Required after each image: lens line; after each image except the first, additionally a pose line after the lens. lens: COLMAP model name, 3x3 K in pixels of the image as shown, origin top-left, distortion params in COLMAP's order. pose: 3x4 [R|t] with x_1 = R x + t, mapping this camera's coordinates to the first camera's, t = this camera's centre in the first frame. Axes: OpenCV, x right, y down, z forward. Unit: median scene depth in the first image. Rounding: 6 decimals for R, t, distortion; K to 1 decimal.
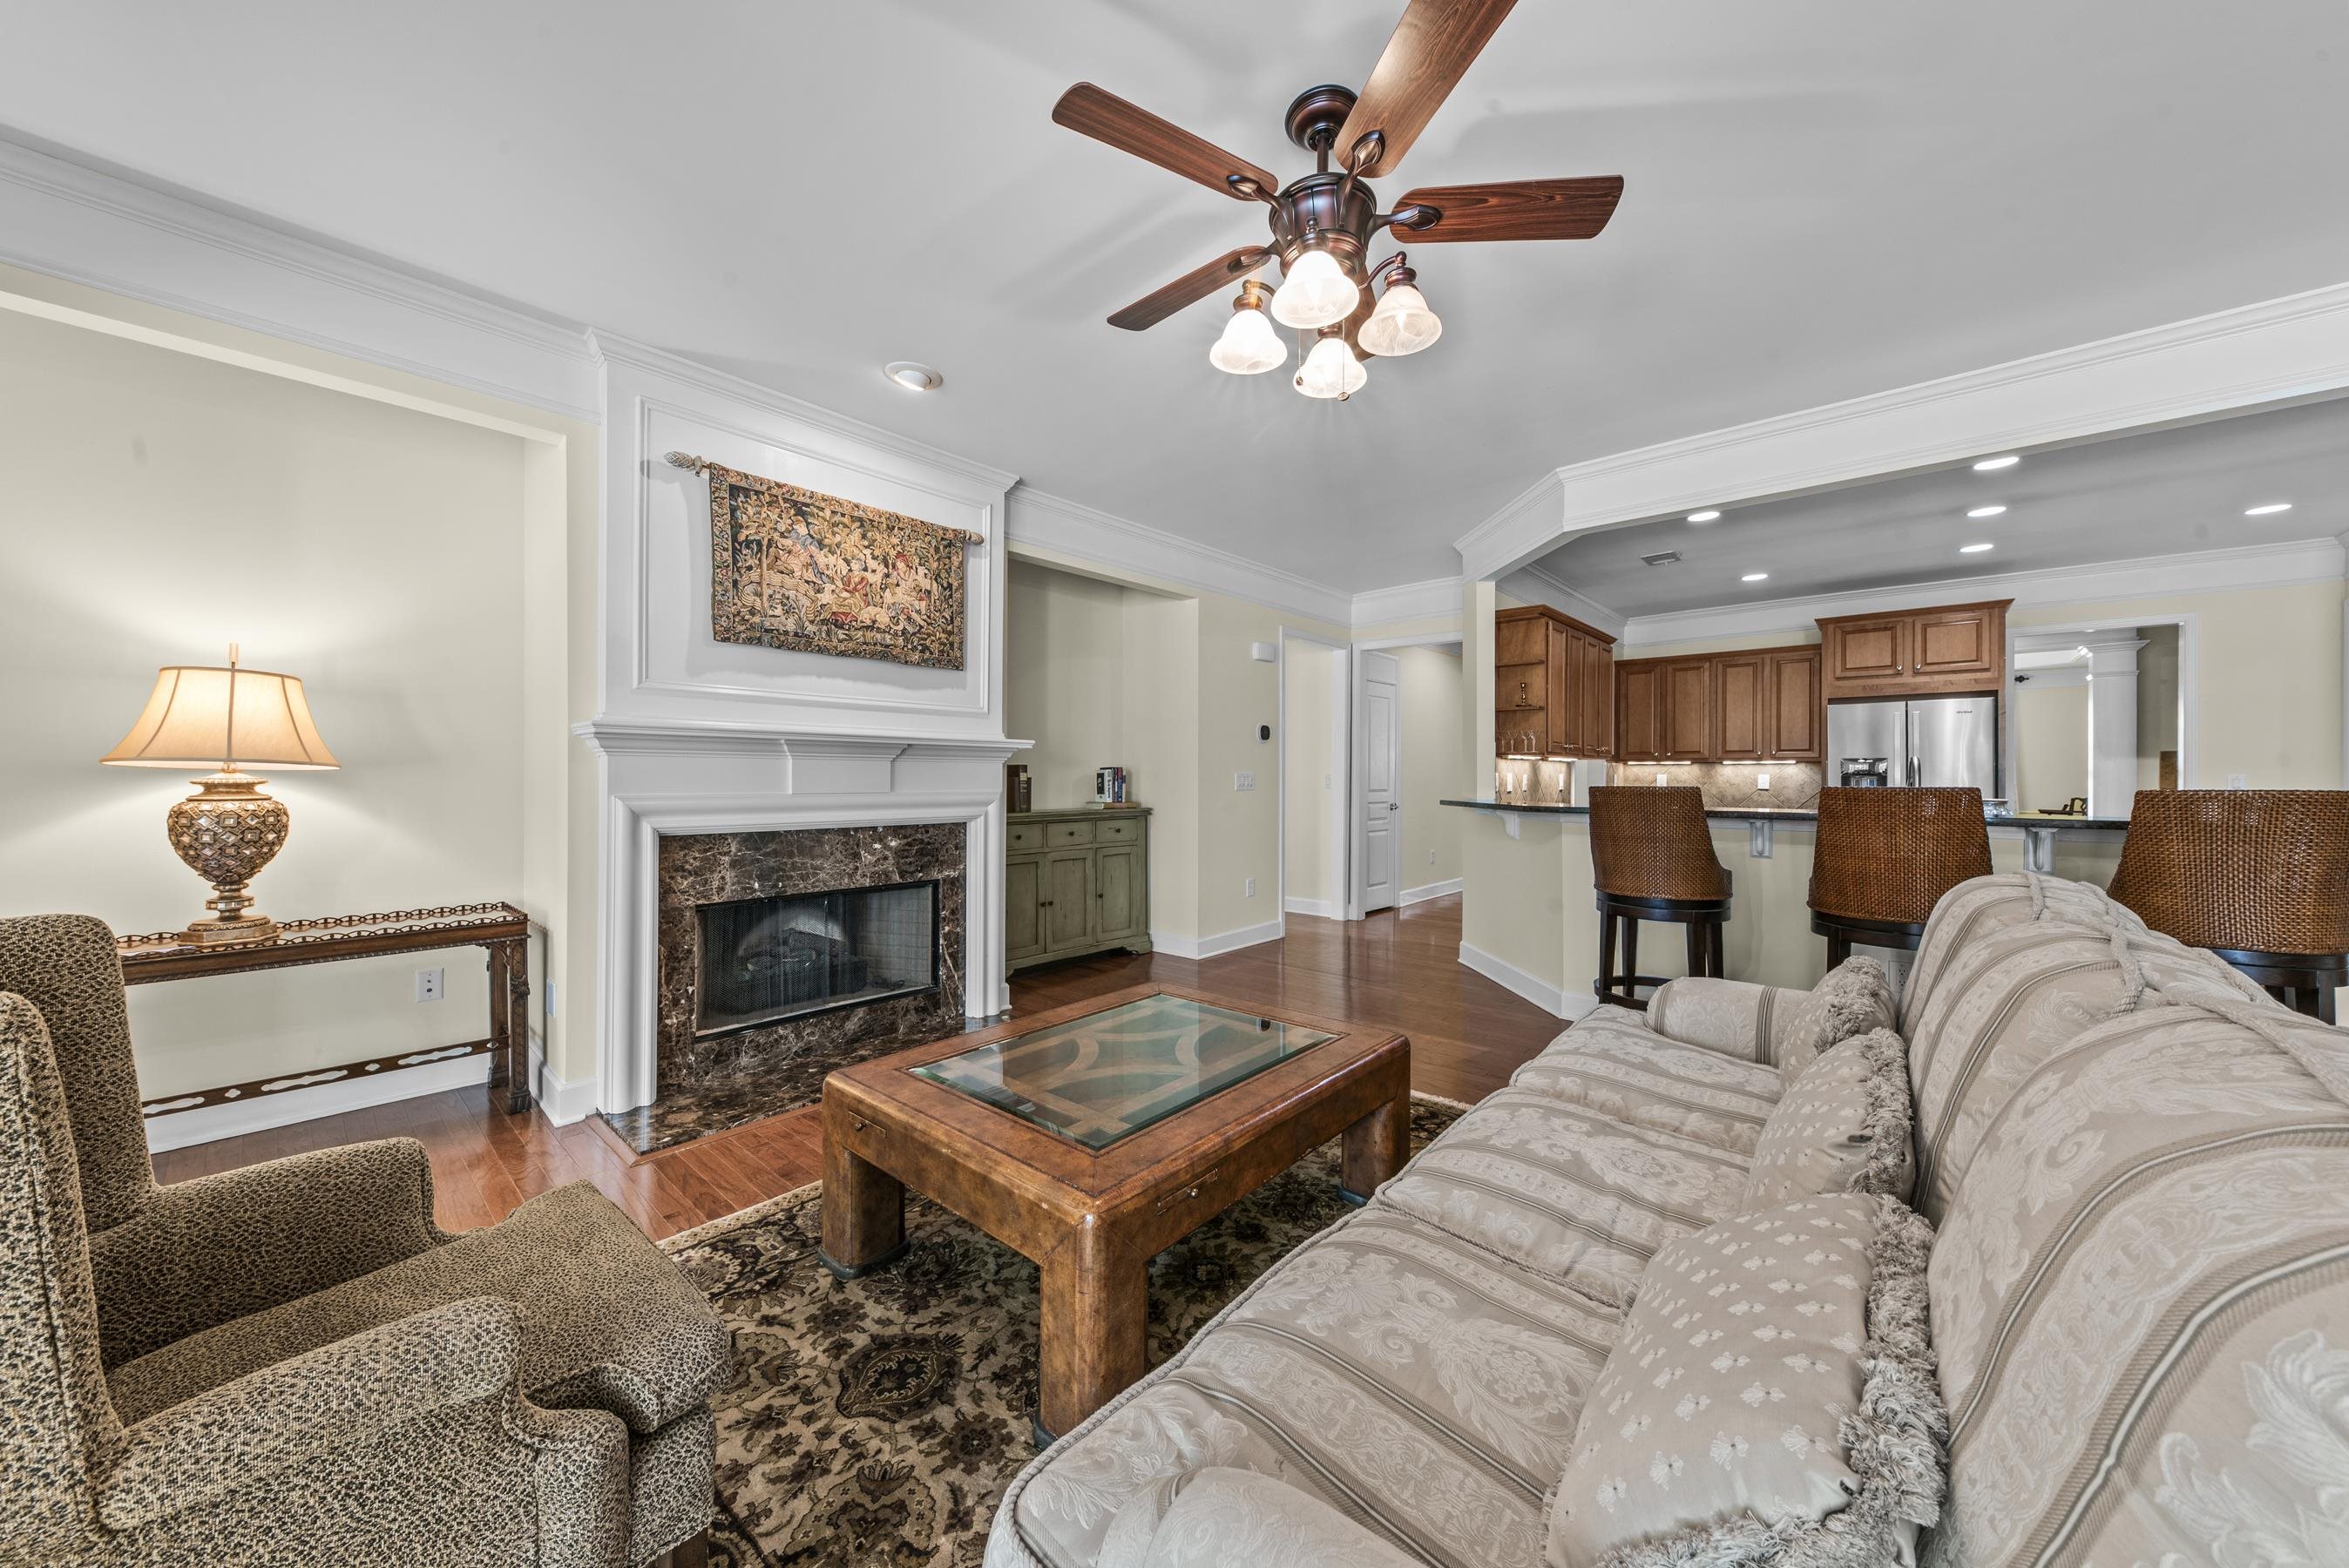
lens RADIAL K [[811.9, 0, 1174.5], [0, 811.9, 784.0], [0, 0, 1]] dist [0.013746, -0.000025]
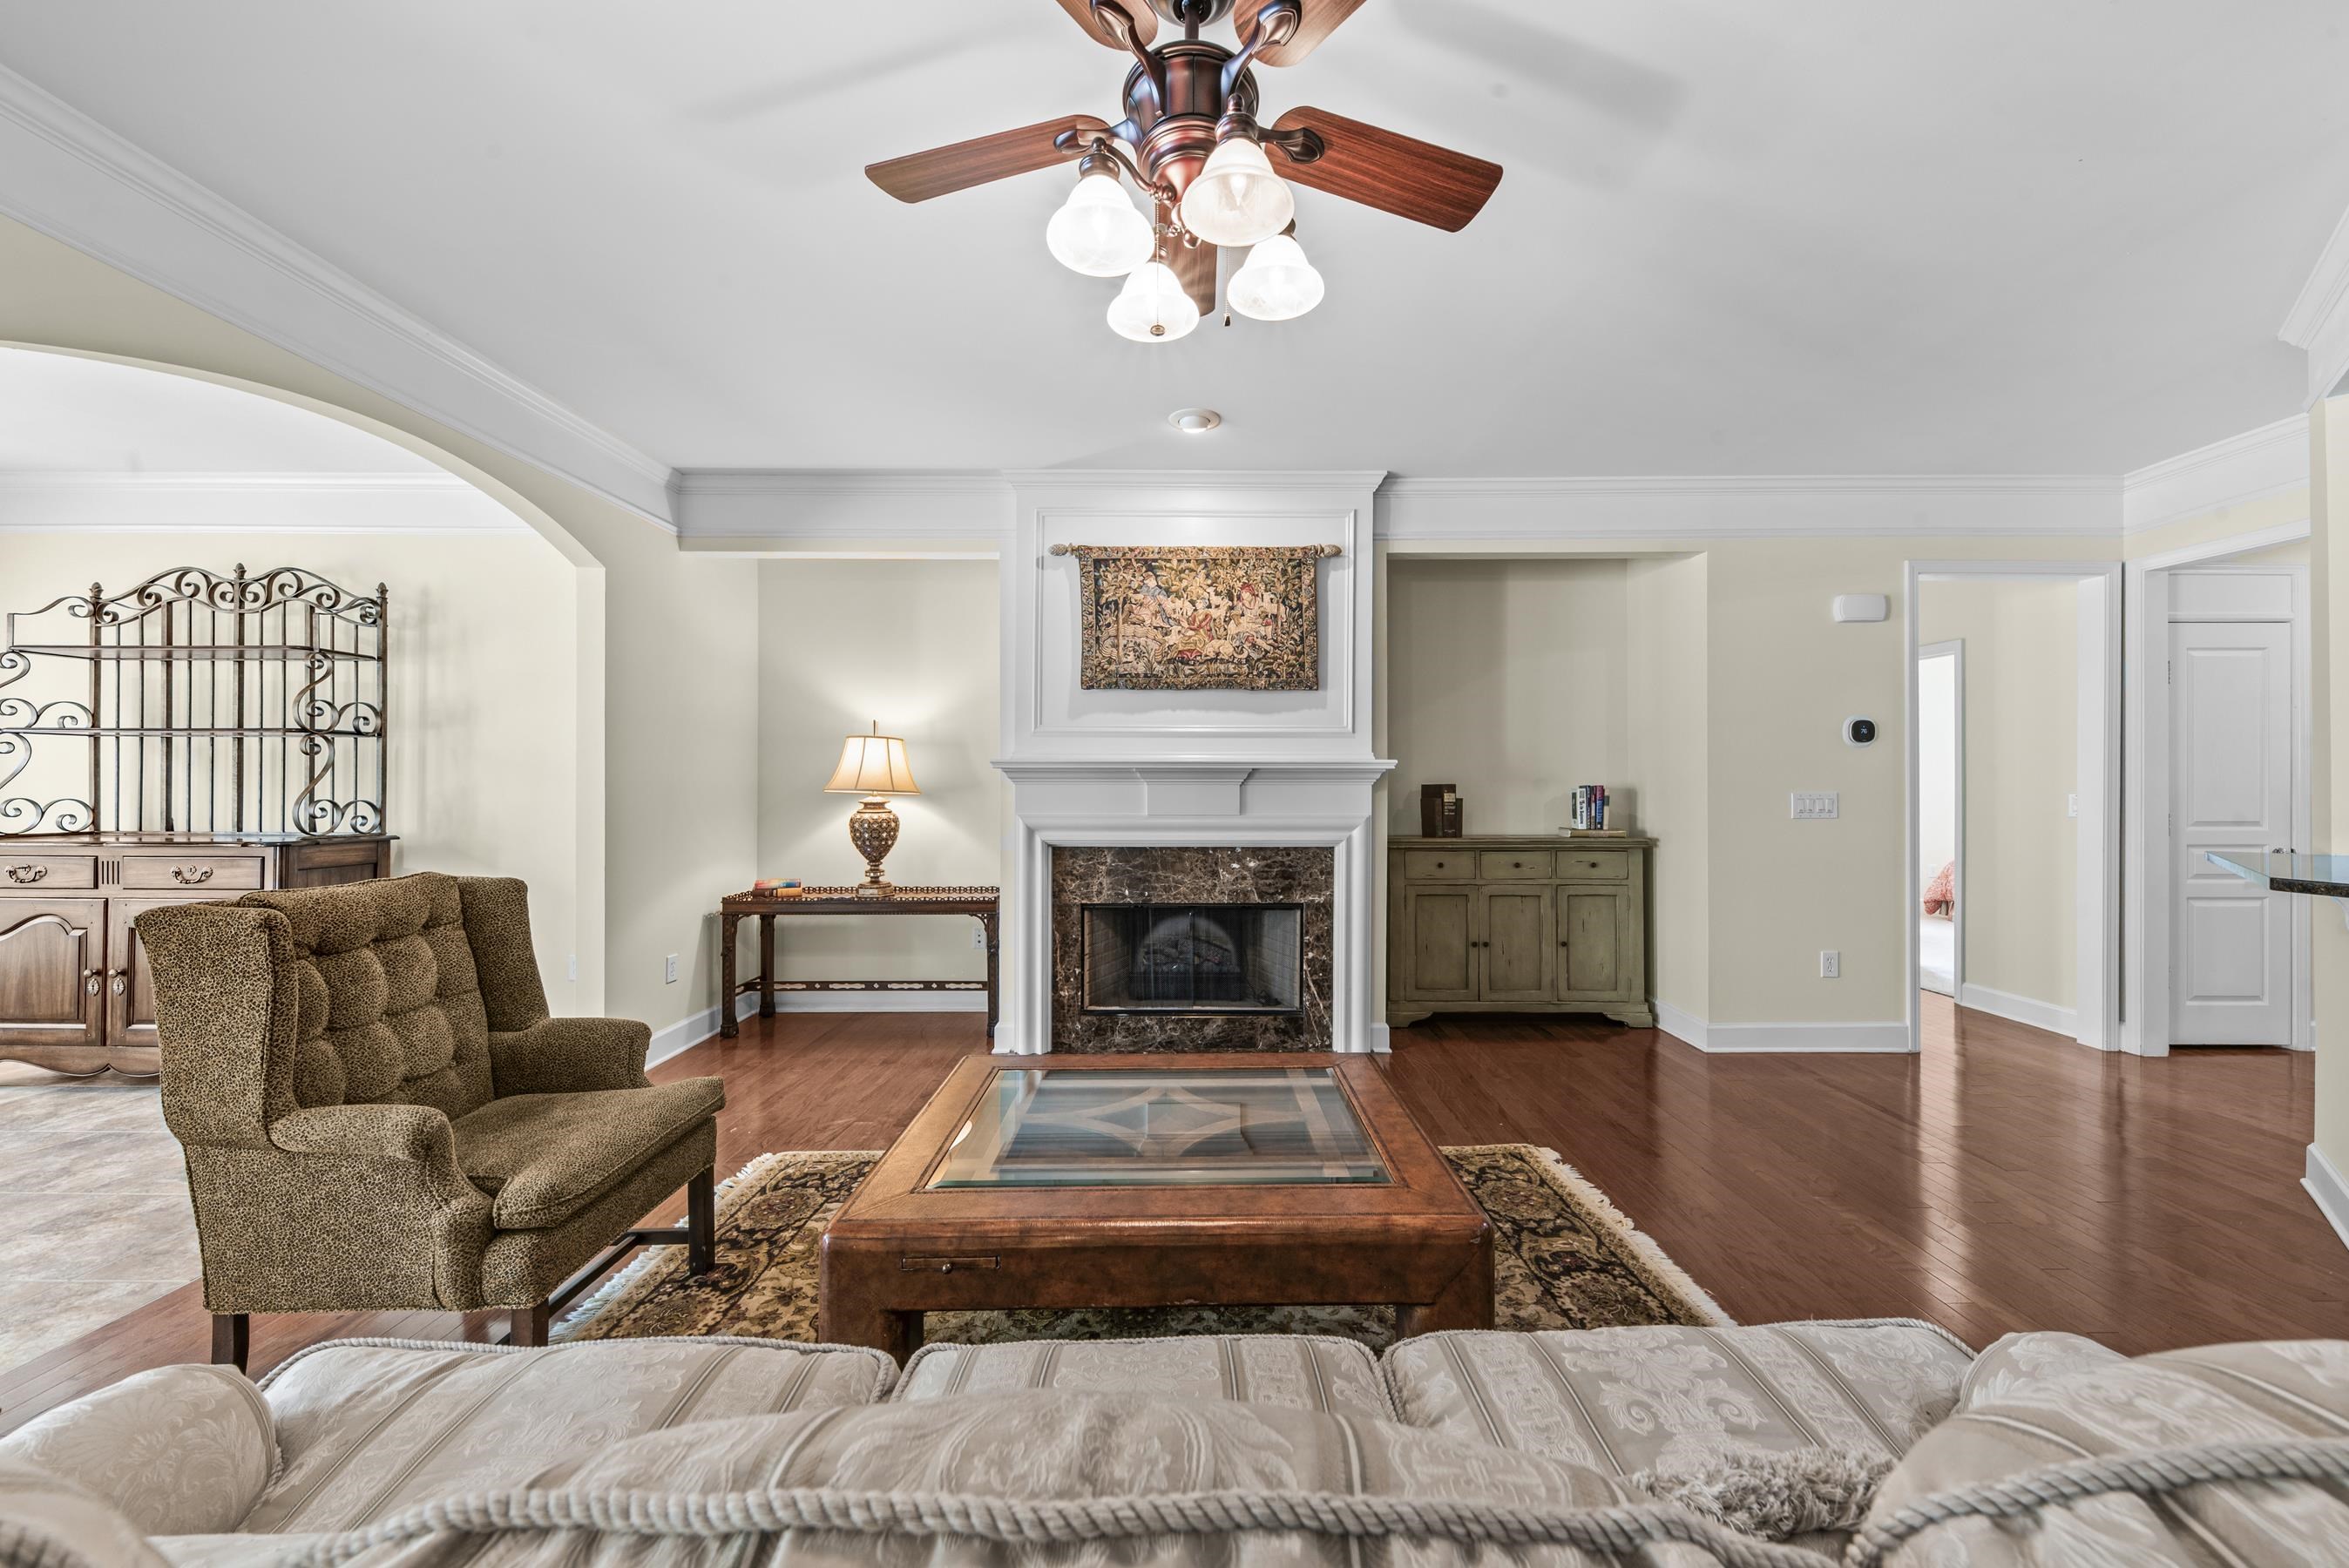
lens RADIAL K [[831.4, 0, 1204.9], [0, 831.4, 785.9], [0, 0, 1]] dist [-0.000298, -0.000102]
pose [[0.666592, 0.001059, -0.745422, 0.414659], [-0.004504, 0.999986, -0.002608, -0.023919], [0.745409, 0.005096, 0.666588, 0.258464]]
